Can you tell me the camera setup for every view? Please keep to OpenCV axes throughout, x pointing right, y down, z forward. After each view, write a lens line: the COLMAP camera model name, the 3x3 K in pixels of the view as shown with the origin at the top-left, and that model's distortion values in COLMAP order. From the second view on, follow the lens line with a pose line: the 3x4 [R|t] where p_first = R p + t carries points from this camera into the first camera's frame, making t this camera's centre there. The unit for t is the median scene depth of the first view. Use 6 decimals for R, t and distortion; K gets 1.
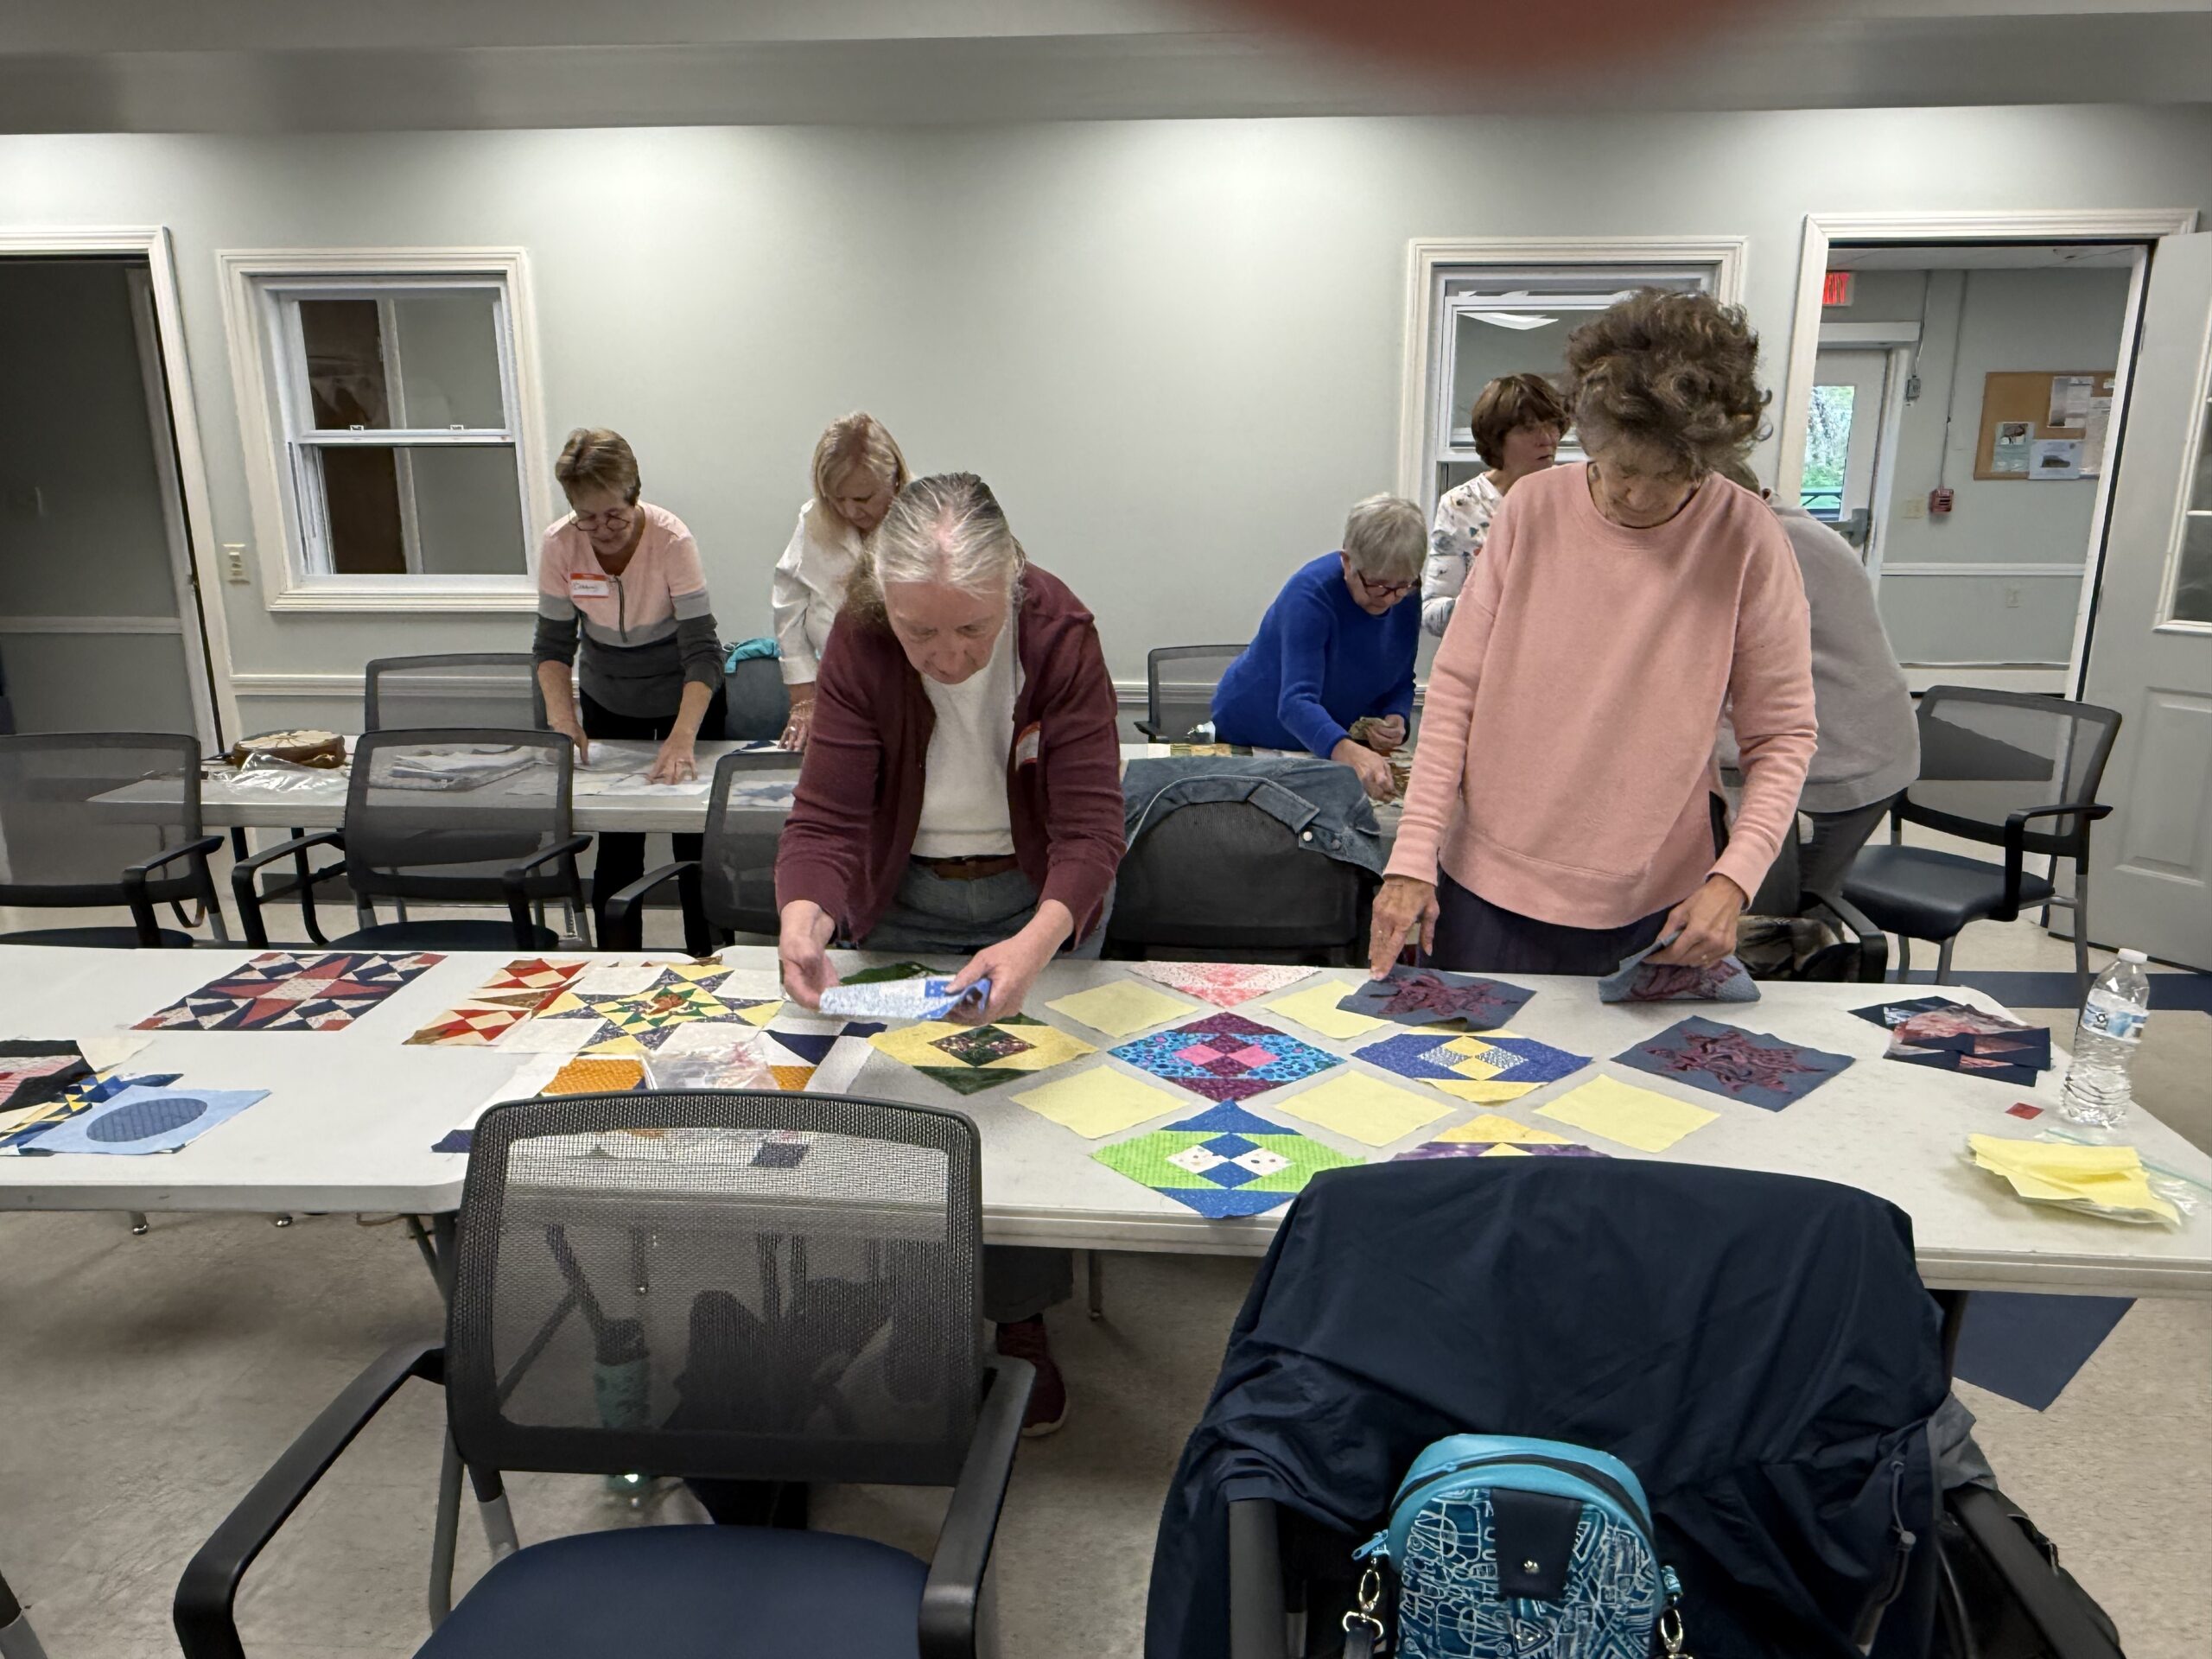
lens RADIAL K [[1519.2, 0, 1107.4], [0, 1519.2, 838.9], [0, 0, 1]] dist [0.007355, -0.008652]
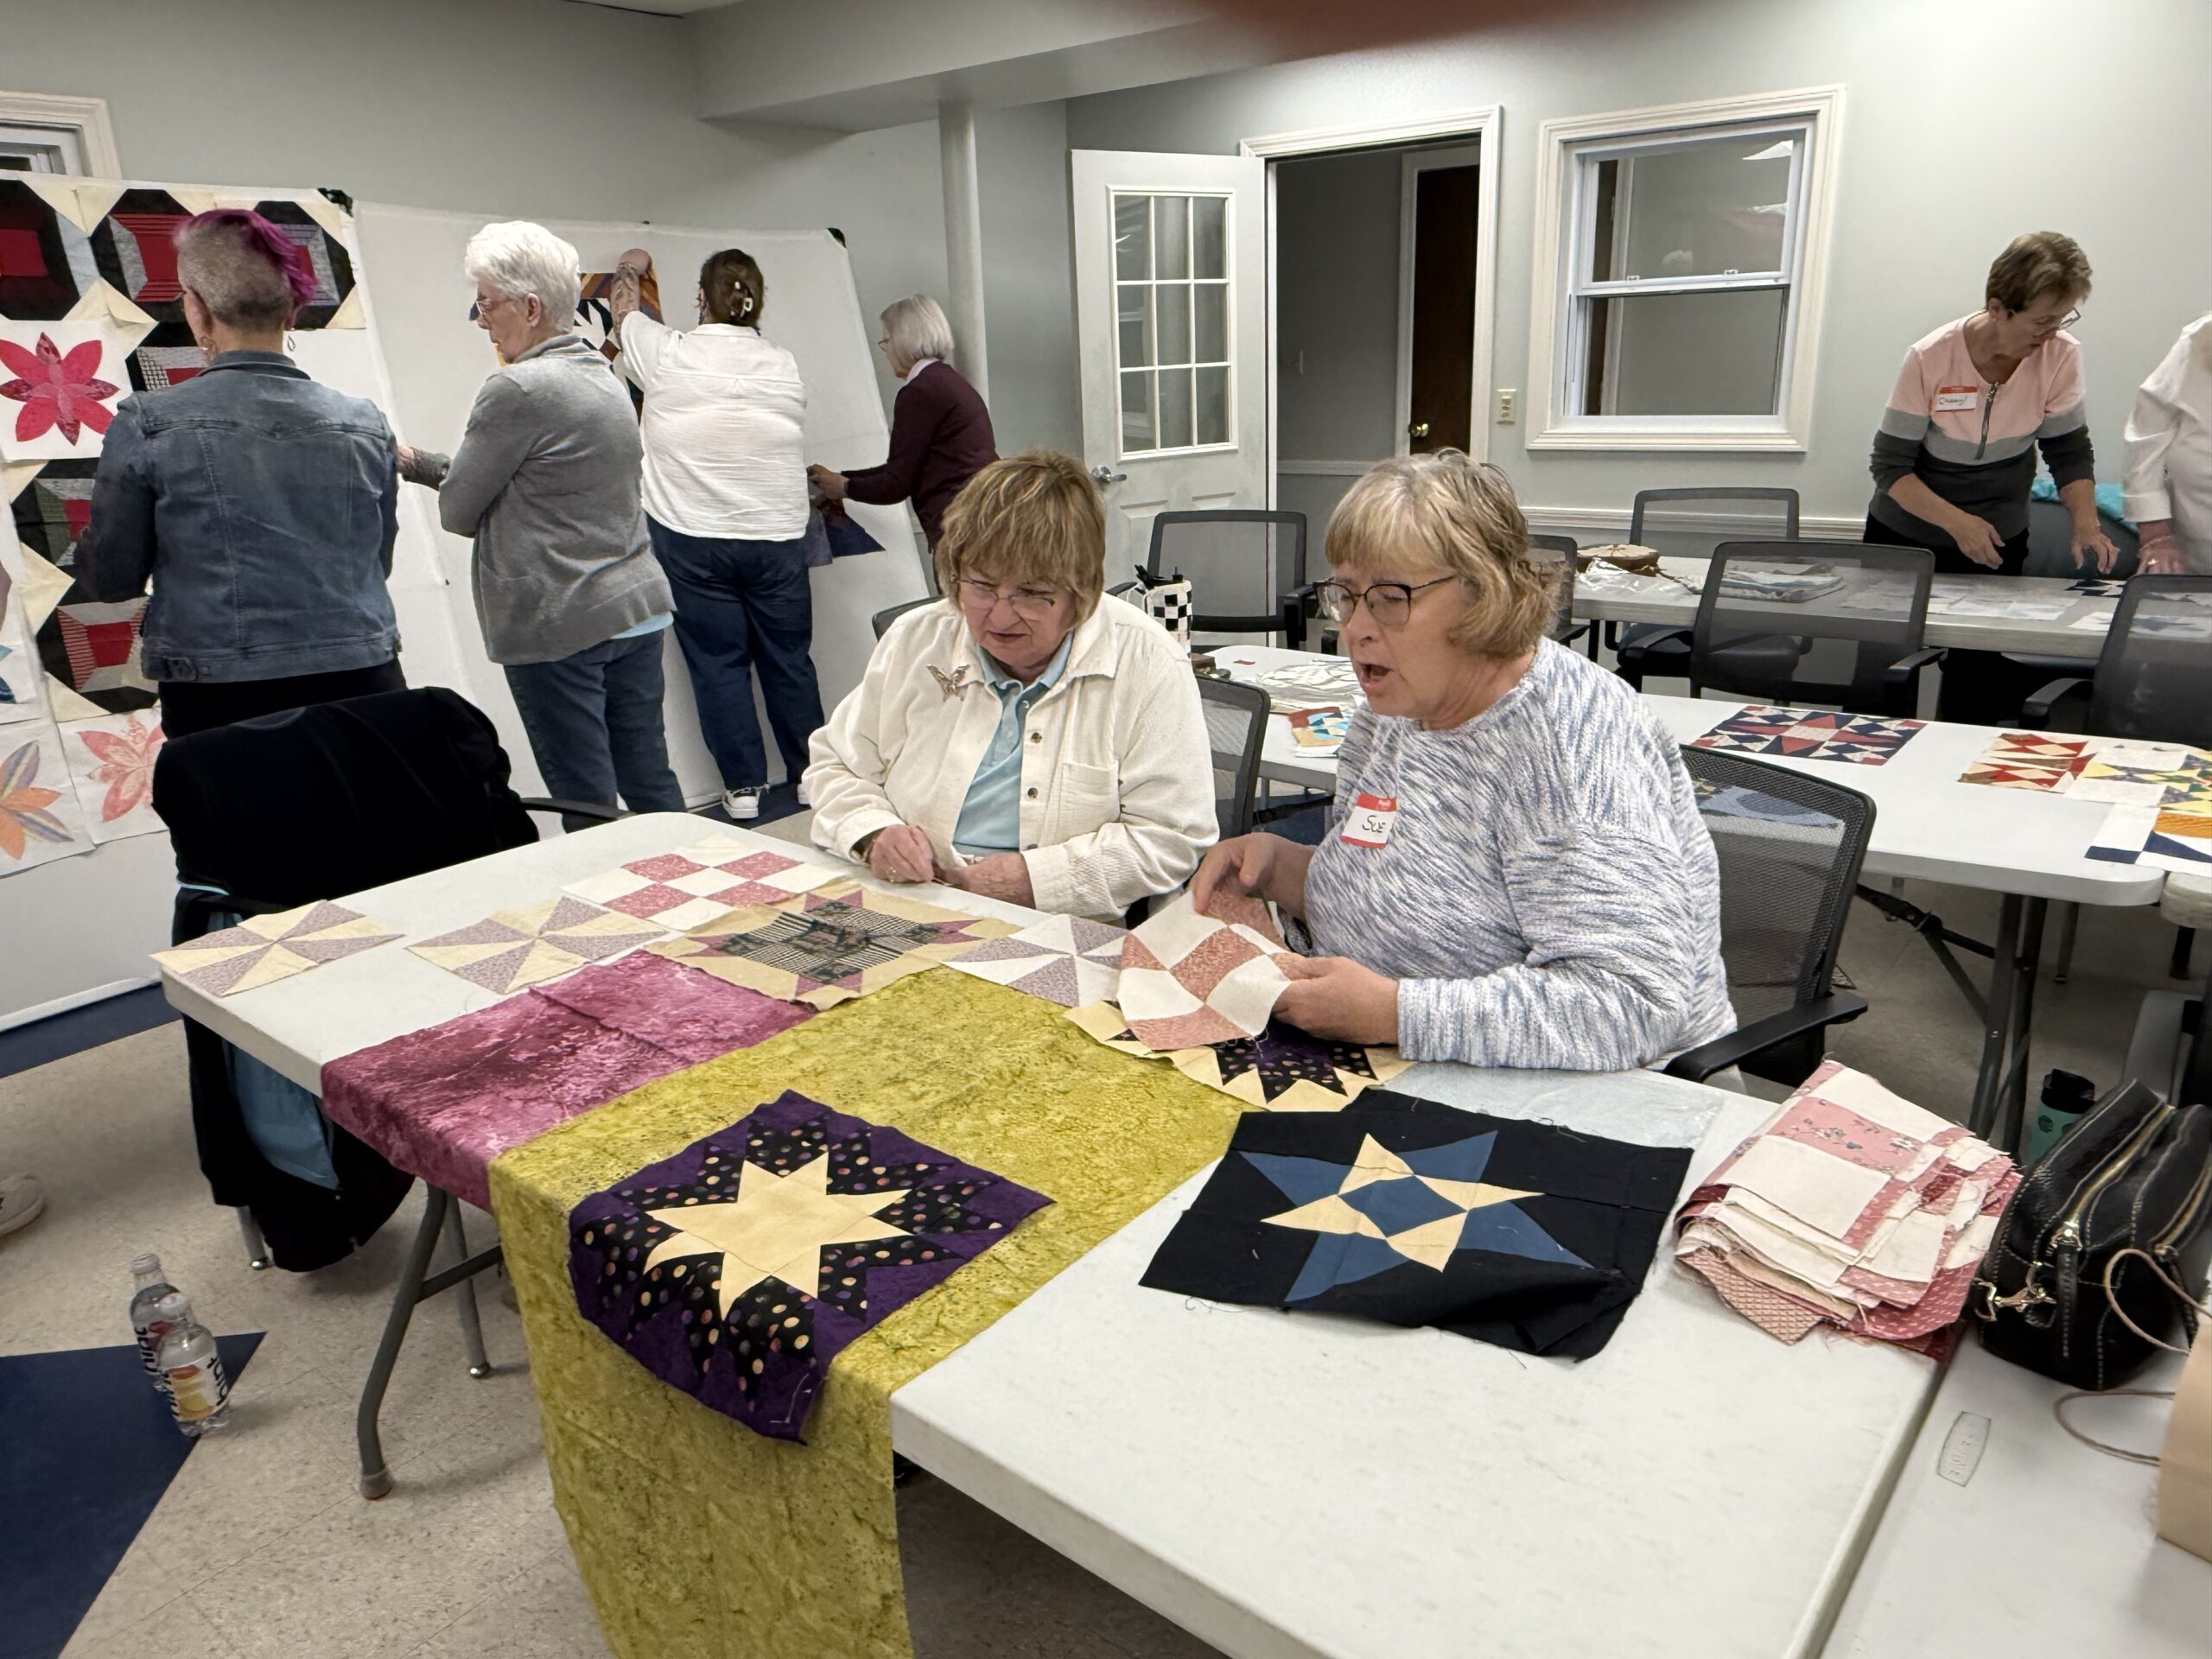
lens RADIAL K [[1519.2, 0, 1087.2], [0, 1519.2, 844.5], [0, 0, 1]] dist [0.007355, -0.008652]
pose [[0.816620, 0.153232, -0.556463, -0.156767], [-0.108812, 0.987699, 0.112297, 0.055155], [0.566826, -0.031154, 0.823249, -0.142710]]
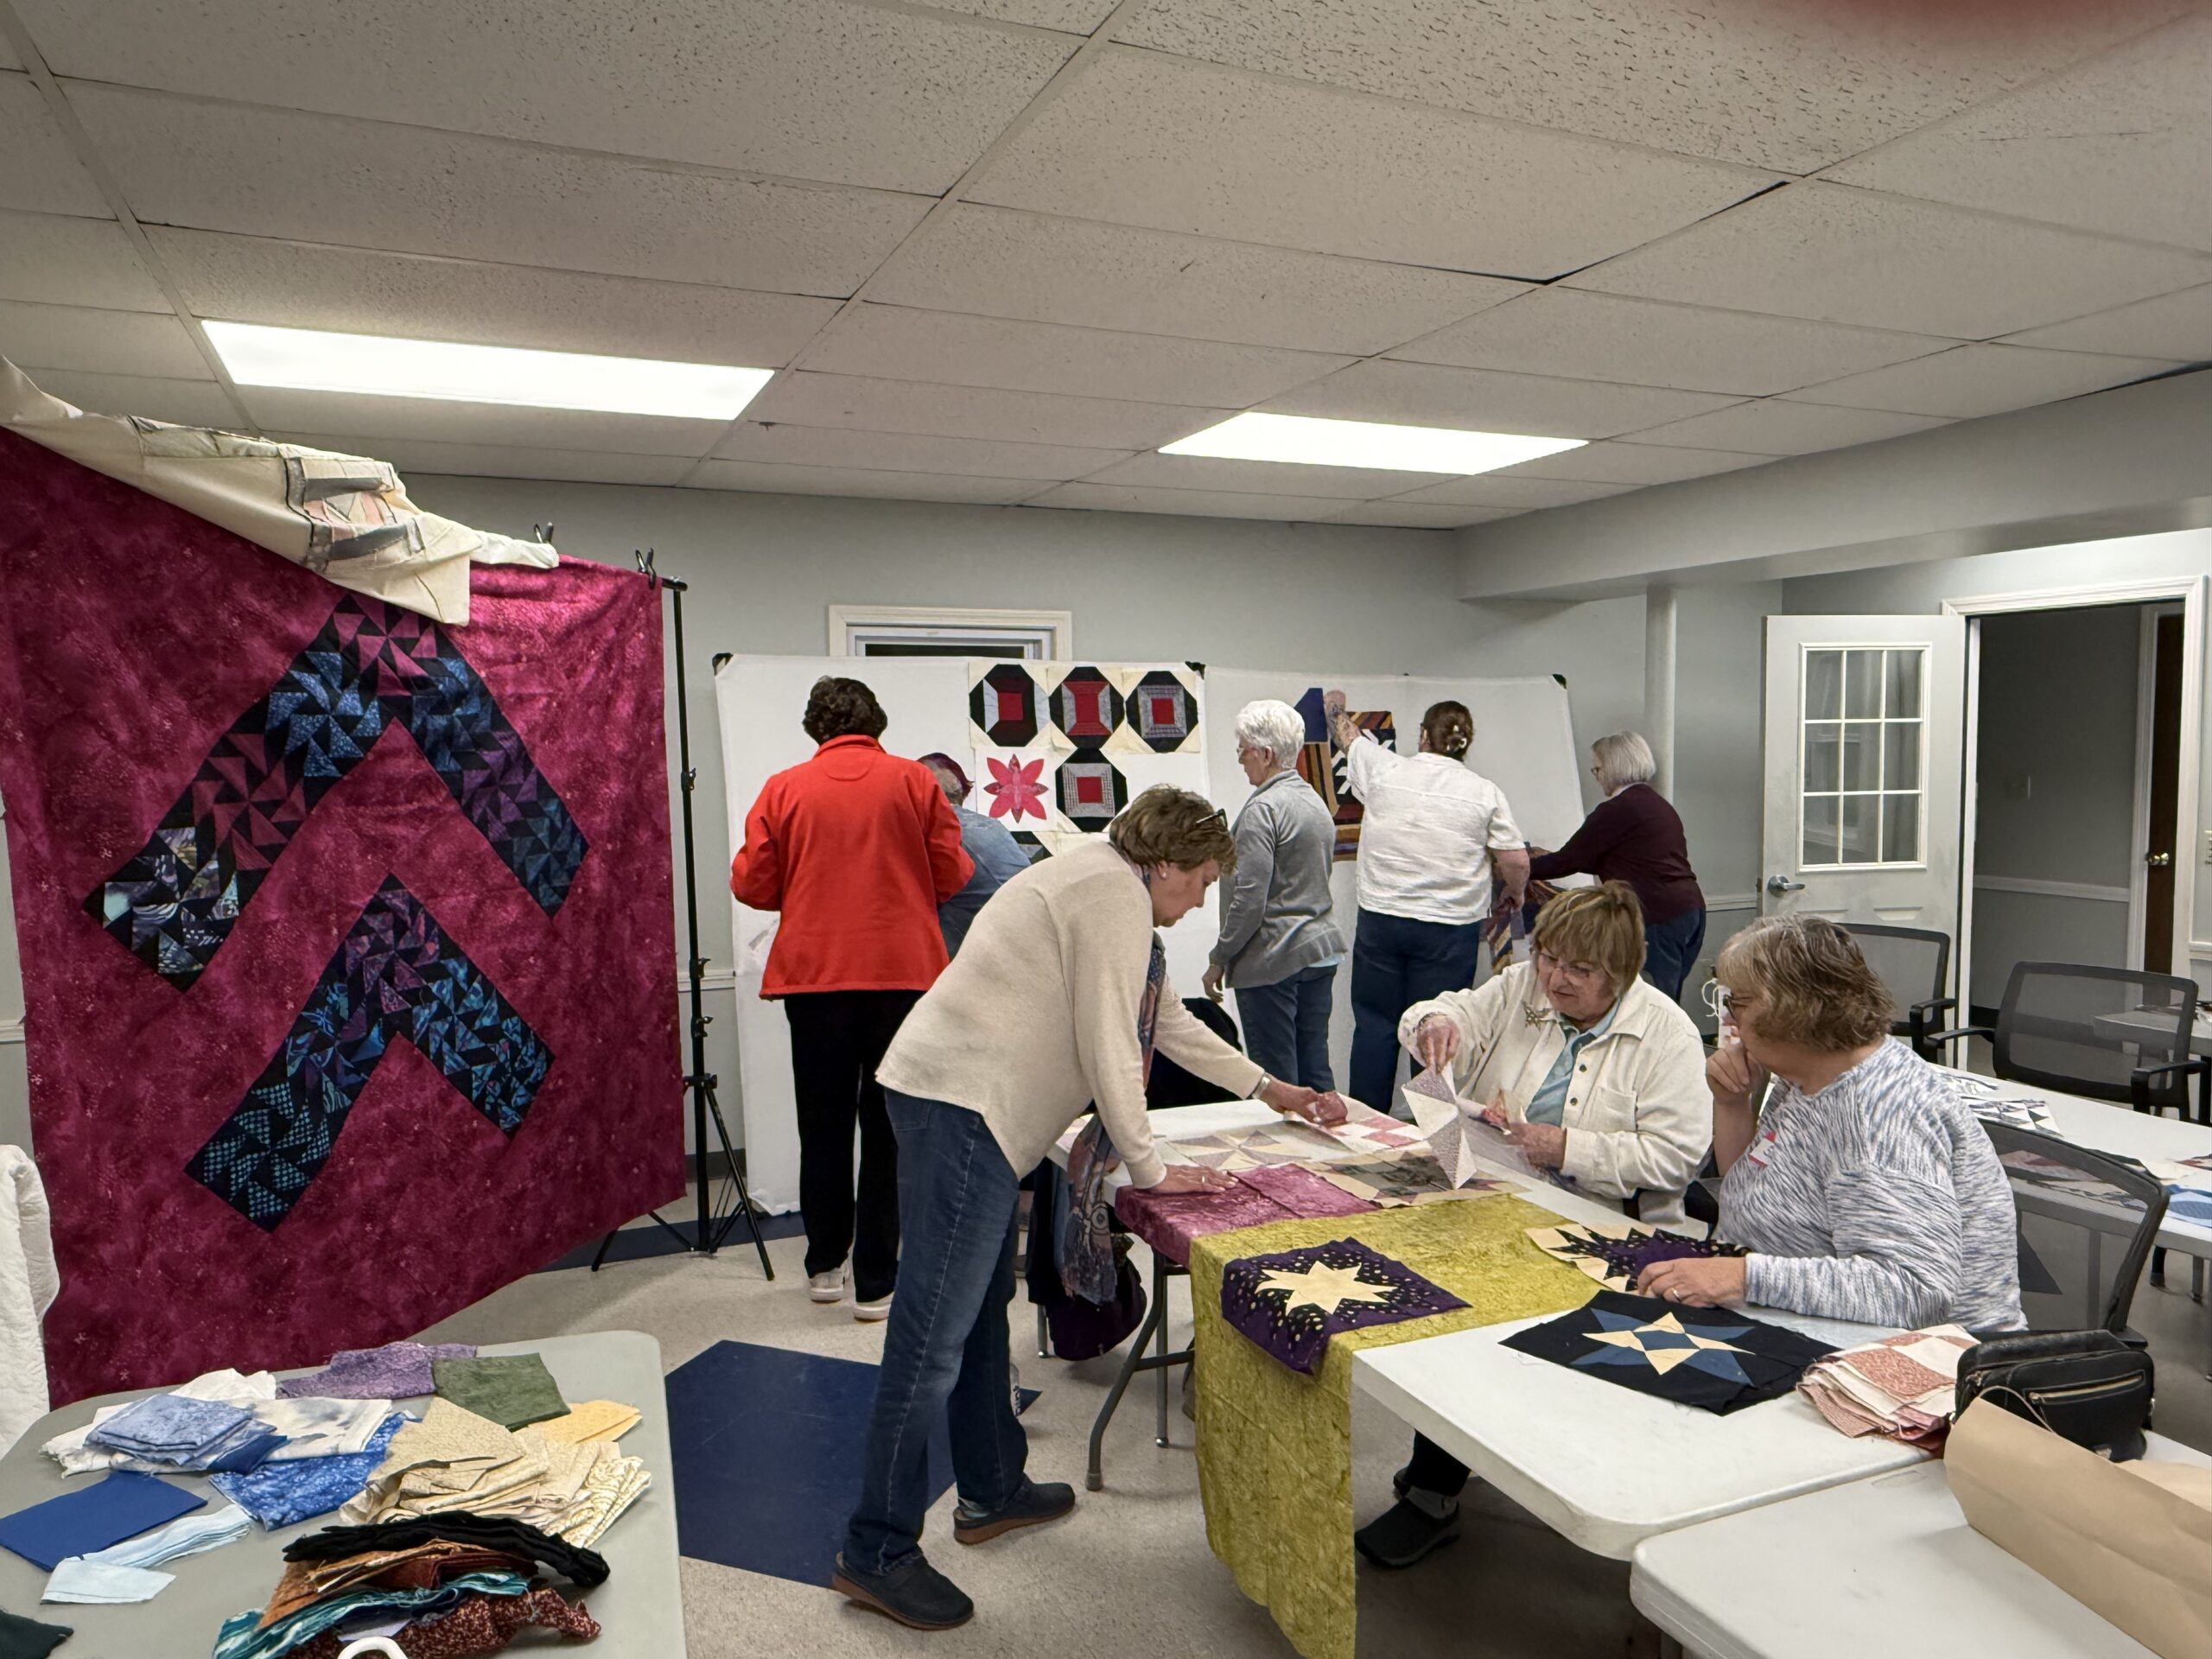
lens RADIAL K [[1519.2, 0, 1111.9], [0, 1519.2, 843.9], [0, 0, 1]] dist [0.007355, -0.008652]
pose [[0.459260, 0.061510, -0.886170, 0.076844], [-0.212692, 0.976196, -0.042470, 0.048732], [0.862463, 0.207986, 0.461410, -0.287261]]
